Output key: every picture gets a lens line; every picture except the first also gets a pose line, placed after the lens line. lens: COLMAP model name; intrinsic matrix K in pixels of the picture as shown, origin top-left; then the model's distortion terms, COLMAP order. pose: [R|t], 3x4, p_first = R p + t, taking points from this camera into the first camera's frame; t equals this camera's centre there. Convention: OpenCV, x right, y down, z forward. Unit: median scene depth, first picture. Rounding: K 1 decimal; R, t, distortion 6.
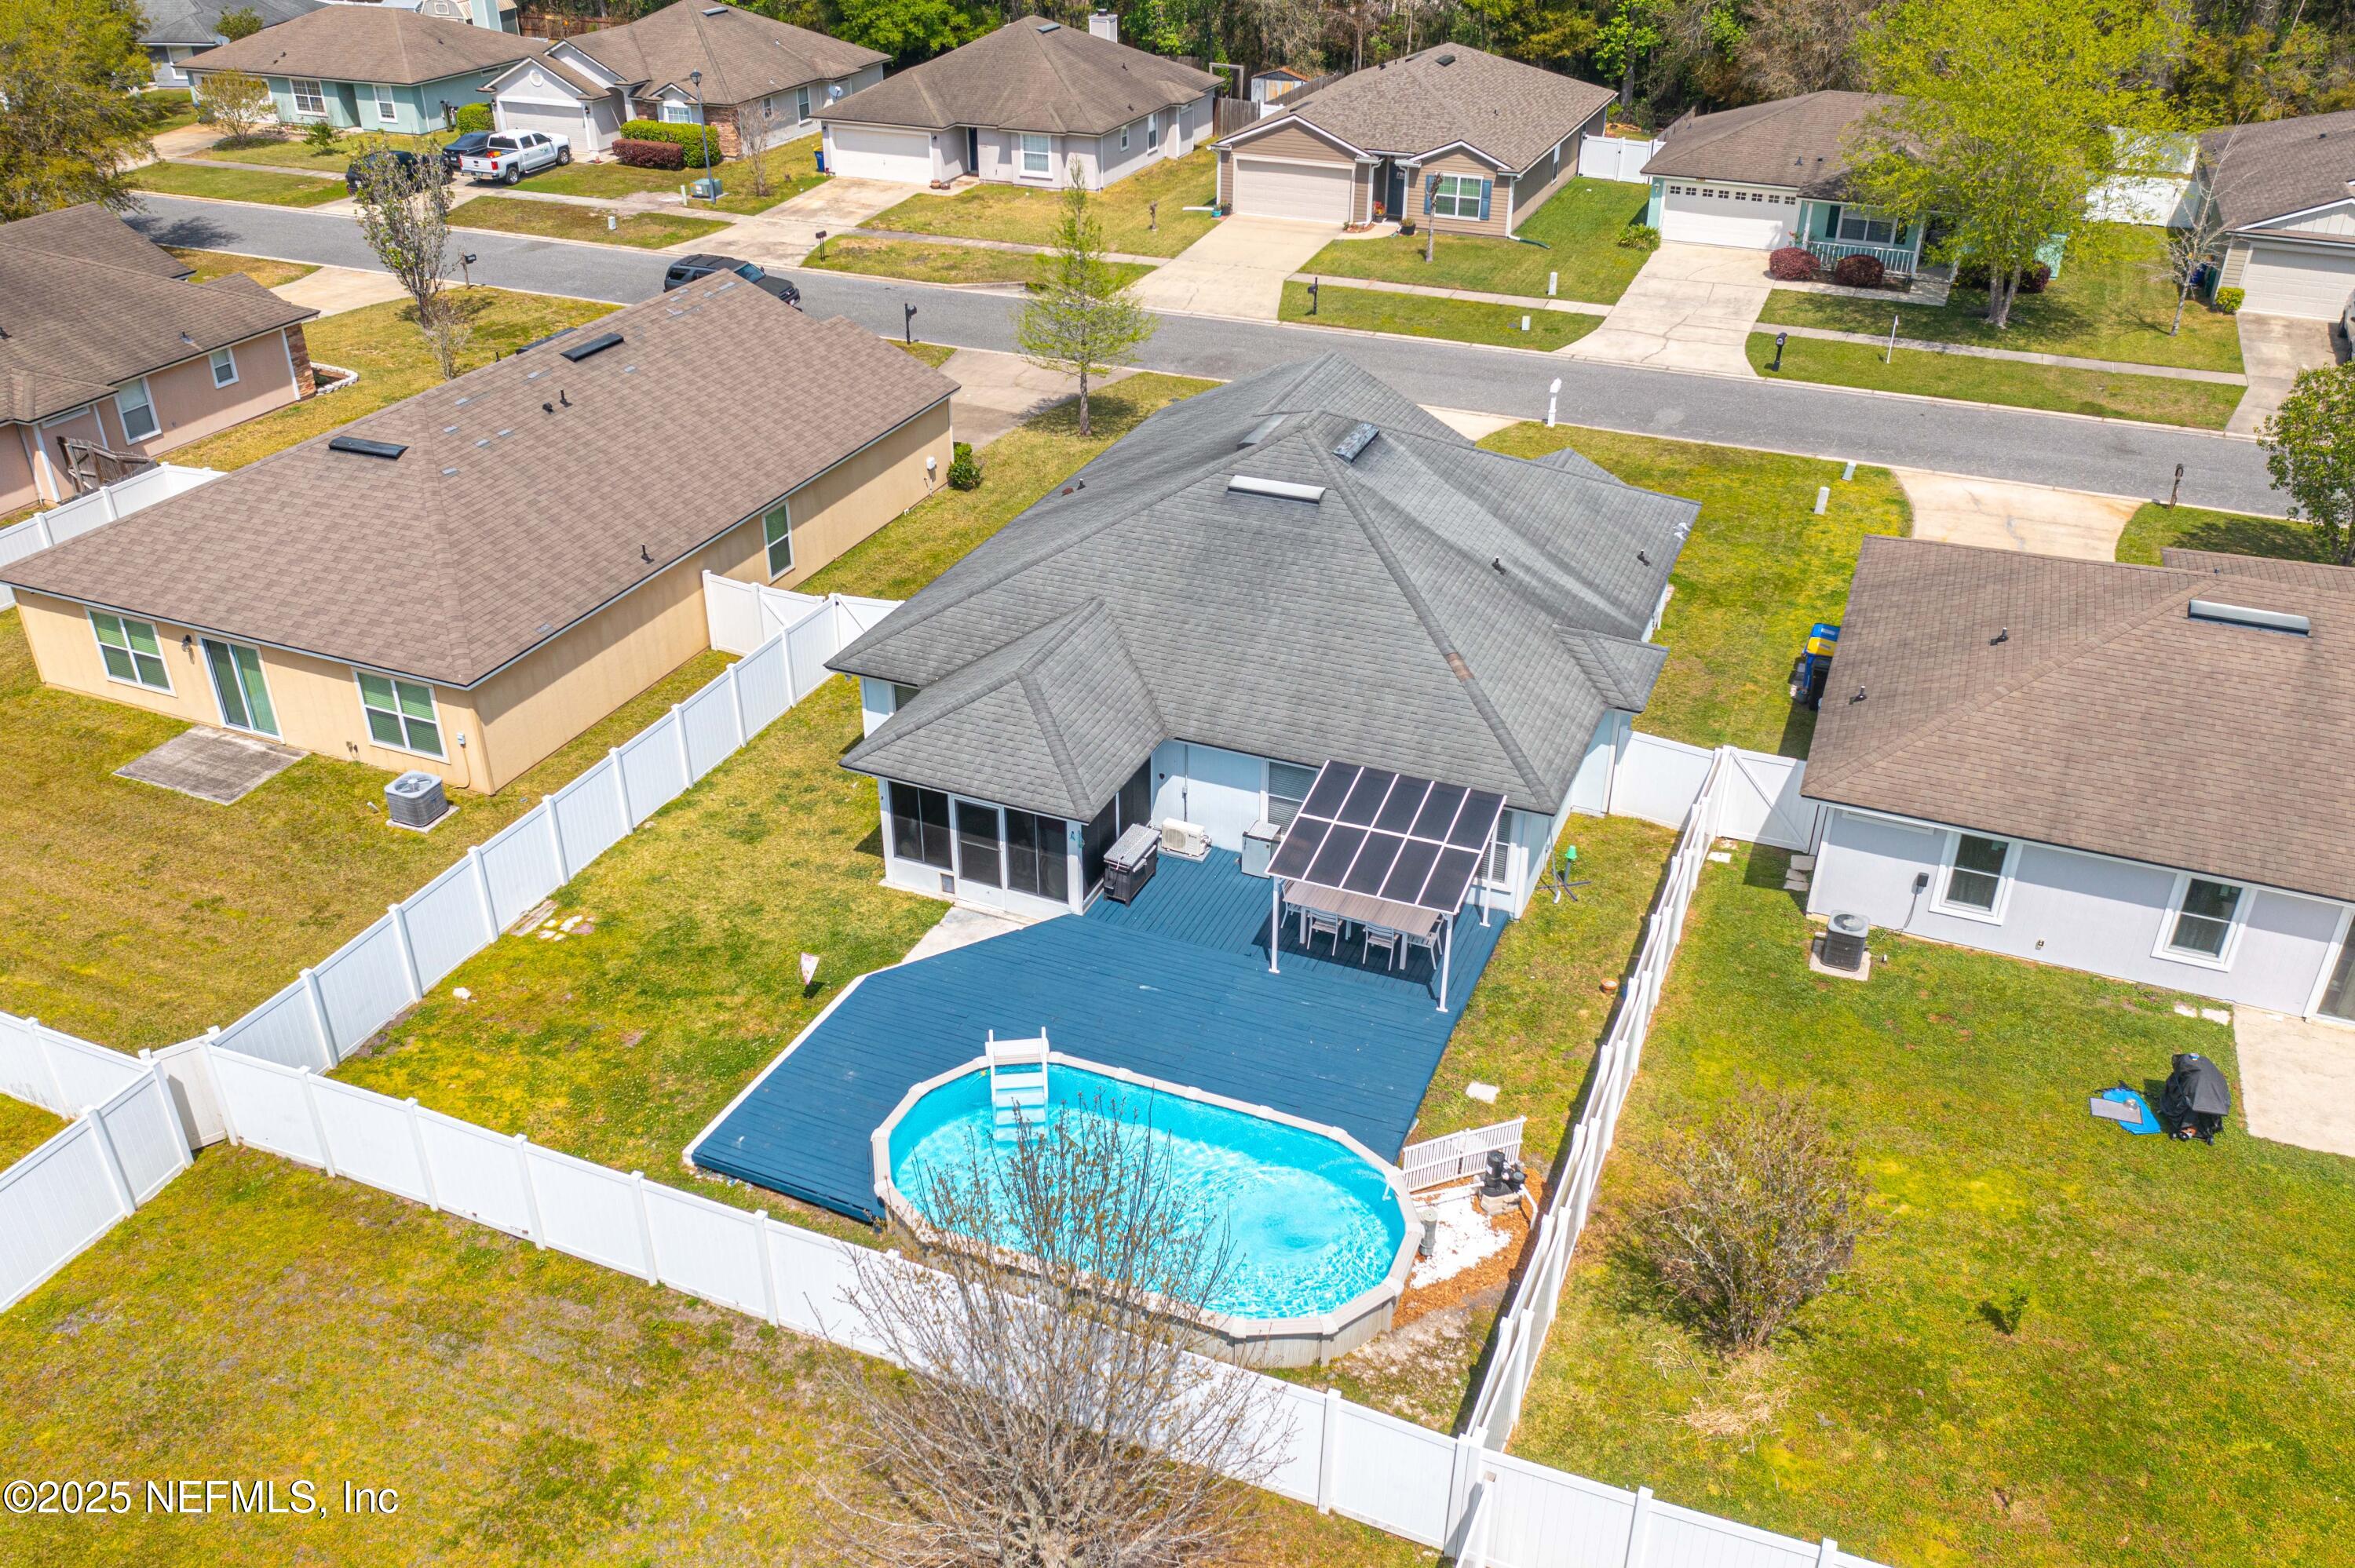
lens RADIAL K [[1887.1, 0, 1177.5], [0, 1887.1, 784.0], [0, 0, 1]] dist [-0.010381, -0.003228]
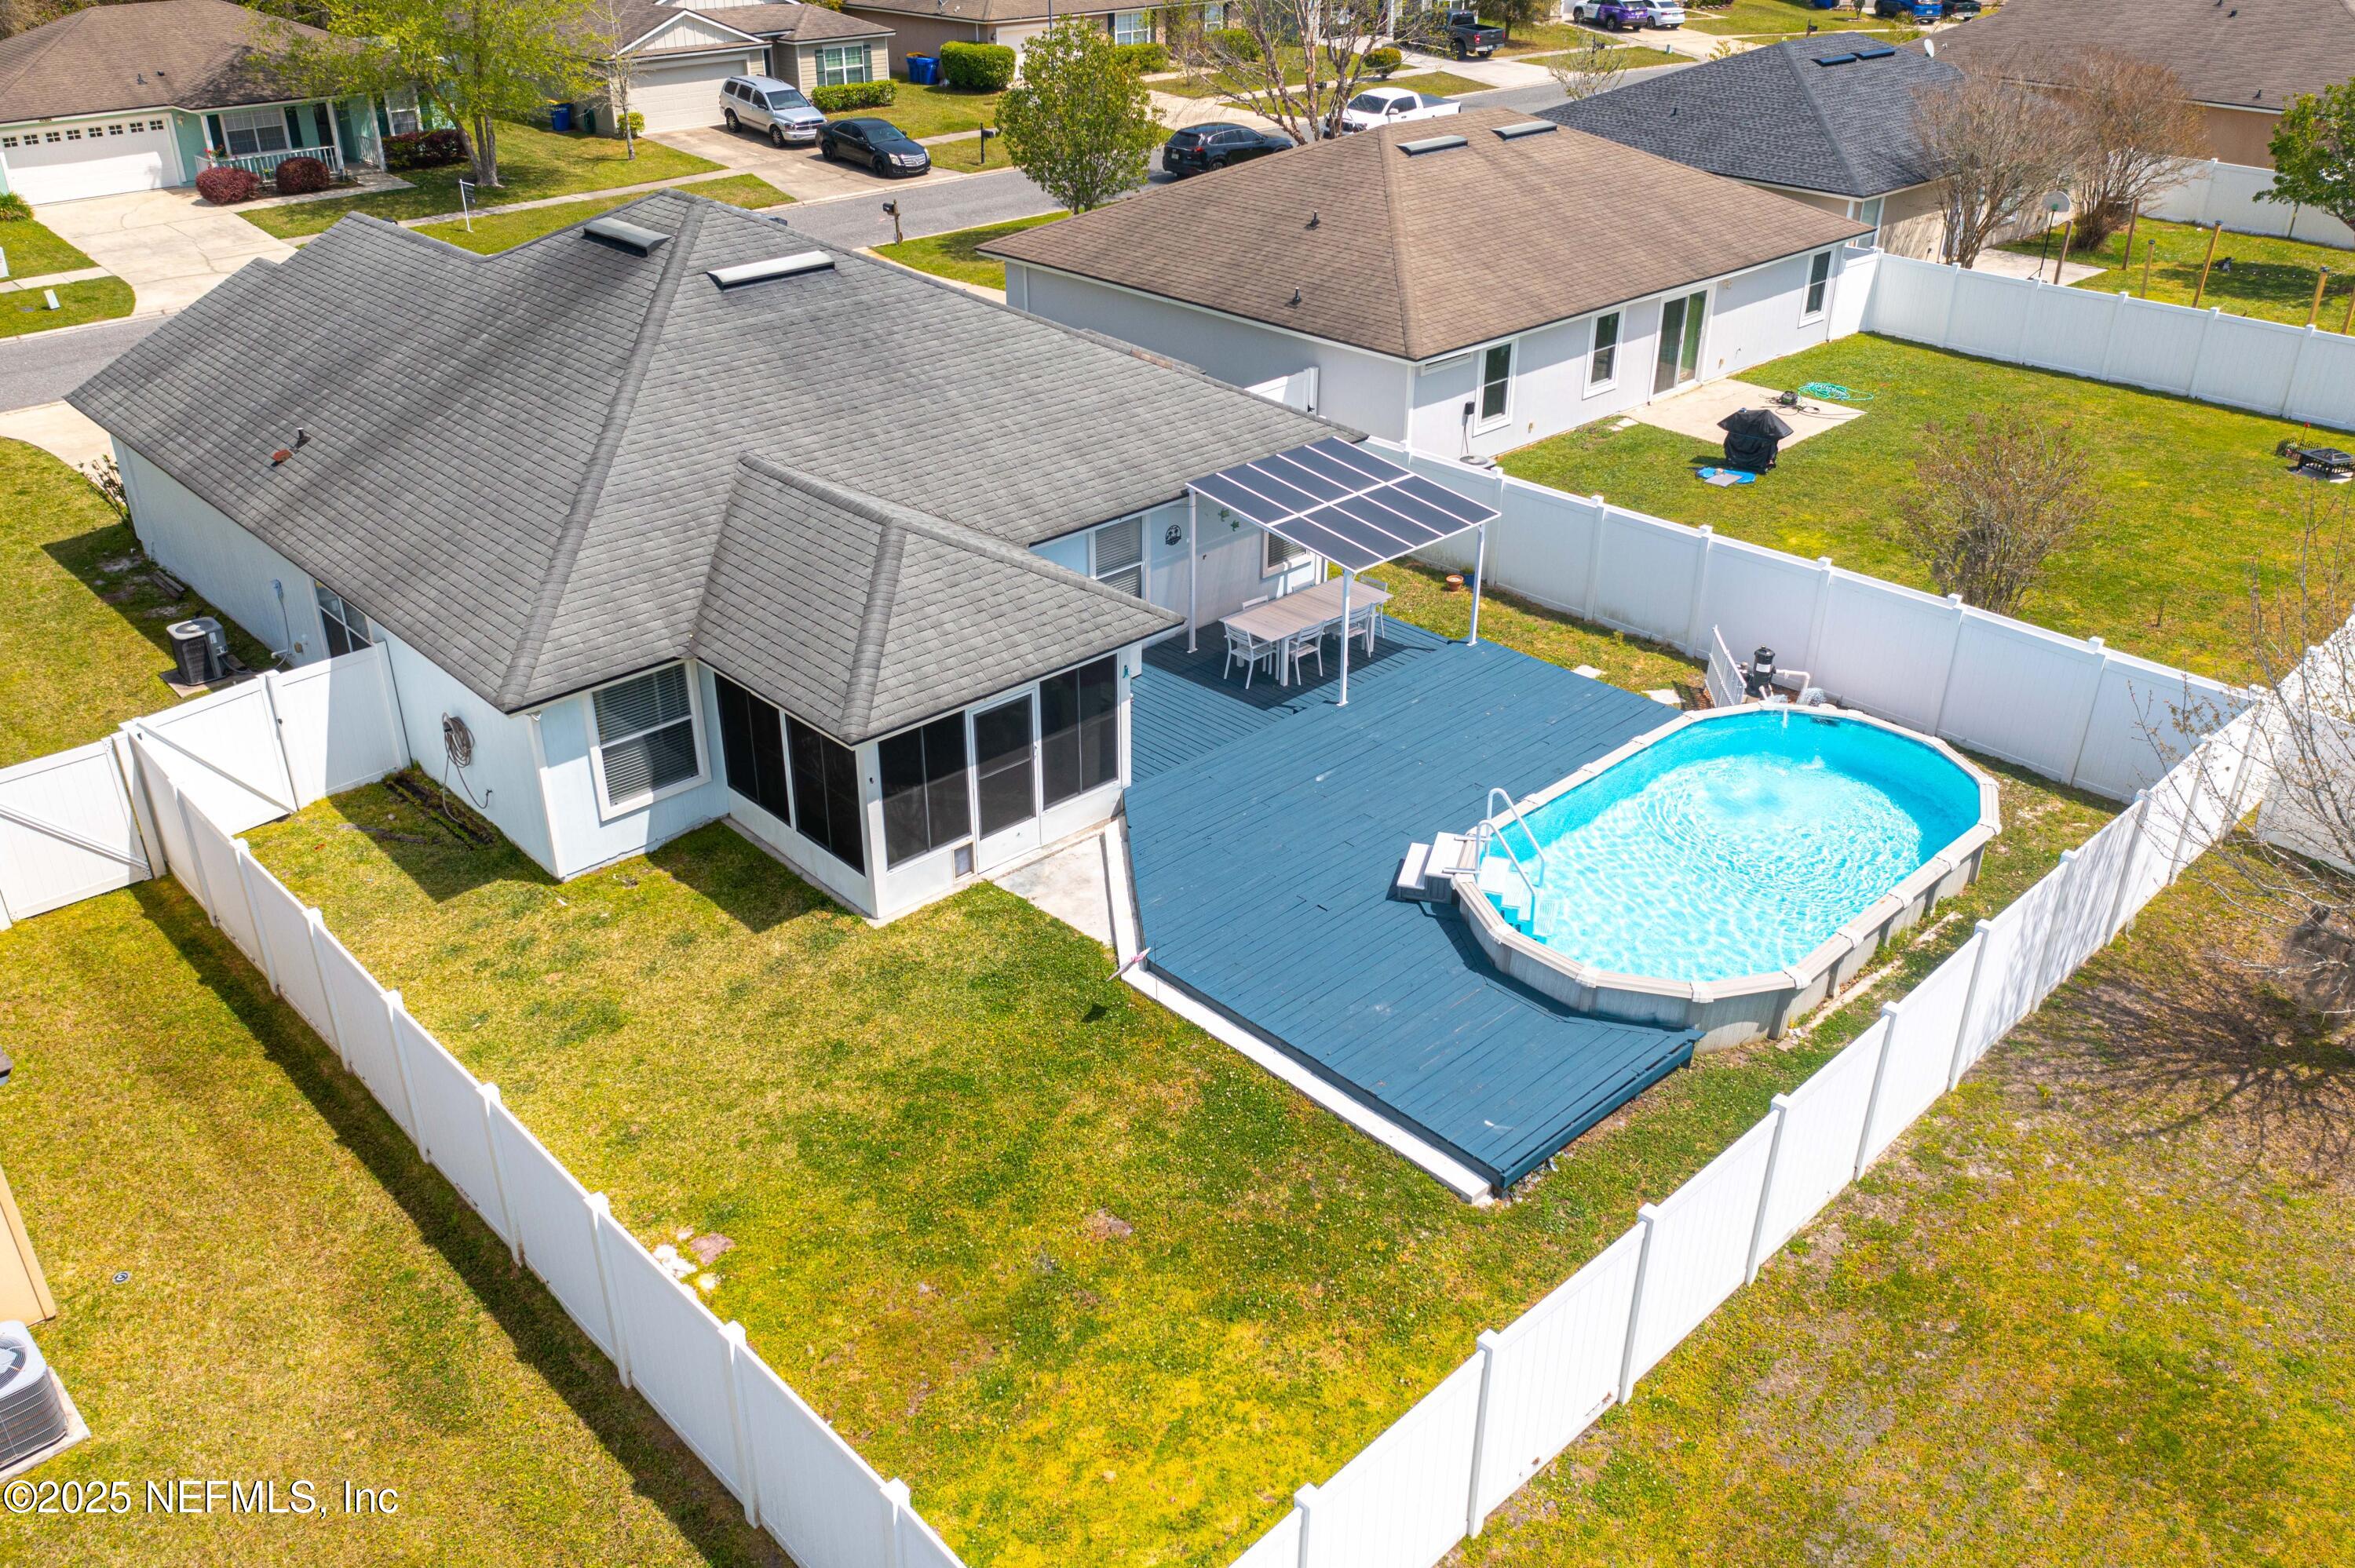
lens RADIAL K [[1835.8, 0, 1177.5], [0, 1835.8, 784.0], [0, 0, 1]] dist [-0.031490, 0.000556]
pose [[0.404110, -0.438237, 0.802897, -0.611787], [0.454684, 0.857876, 0.239396, -0.092071], [-0.793698, 0.268322, 0.545936, 0.600887]]
